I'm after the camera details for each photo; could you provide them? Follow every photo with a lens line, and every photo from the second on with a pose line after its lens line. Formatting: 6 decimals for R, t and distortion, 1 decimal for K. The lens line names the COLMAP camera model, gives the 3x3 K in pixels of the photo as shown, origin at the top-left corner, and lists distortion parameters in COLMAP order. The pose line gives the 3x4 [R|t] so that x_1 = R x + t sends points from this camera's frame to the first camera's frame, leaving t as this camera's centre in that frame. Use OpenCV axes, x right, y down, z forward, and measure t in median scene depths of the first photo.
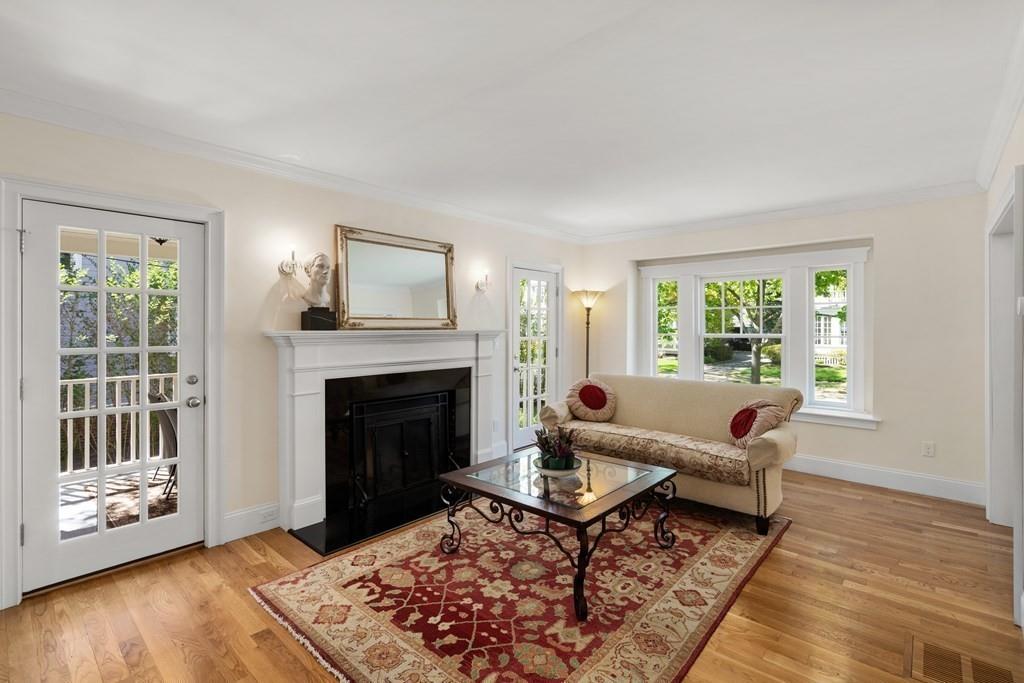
lens RADIAL K [[469.5, 0, 510.3], [0, 469.5, 332.9], [0, 0, 1]] dist [-0.001052, 0.000384]
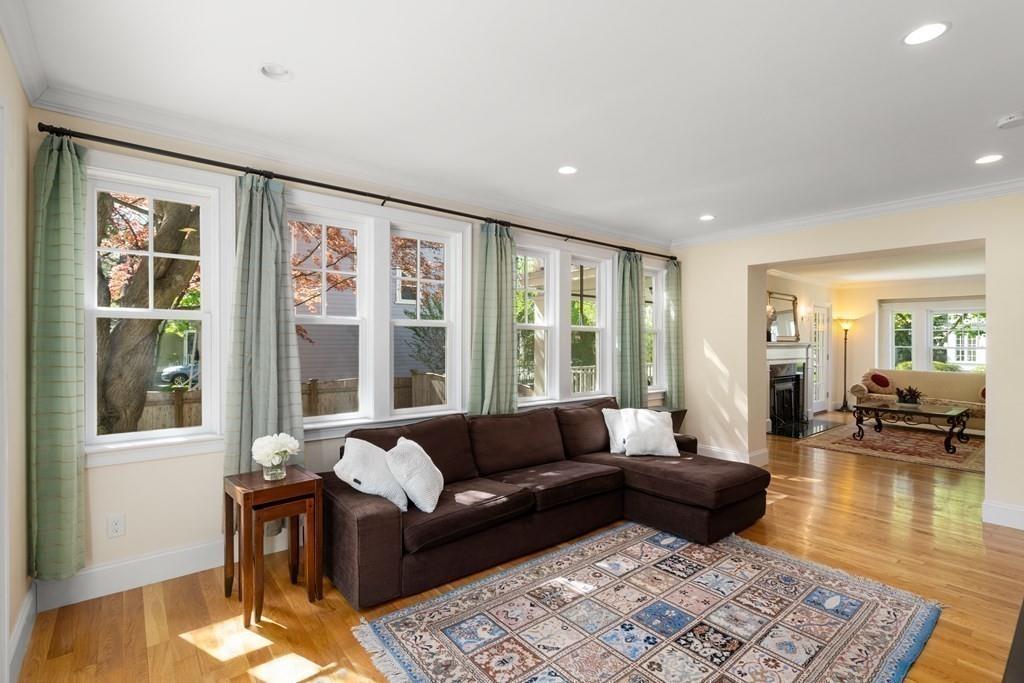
lens RADIAL K [[469.5, 0, 513.3], [0, 469.5, 342.3], [0, 0, 1]] dist [-0.001052, 0.000384]
pose [[0.988995, 0.009626, -0.147634, -0.724336], [-0.010958, 0.999906, -0.008209, 0.015808], [0.147541, 0.009737, 0.989008, -0.748775]]
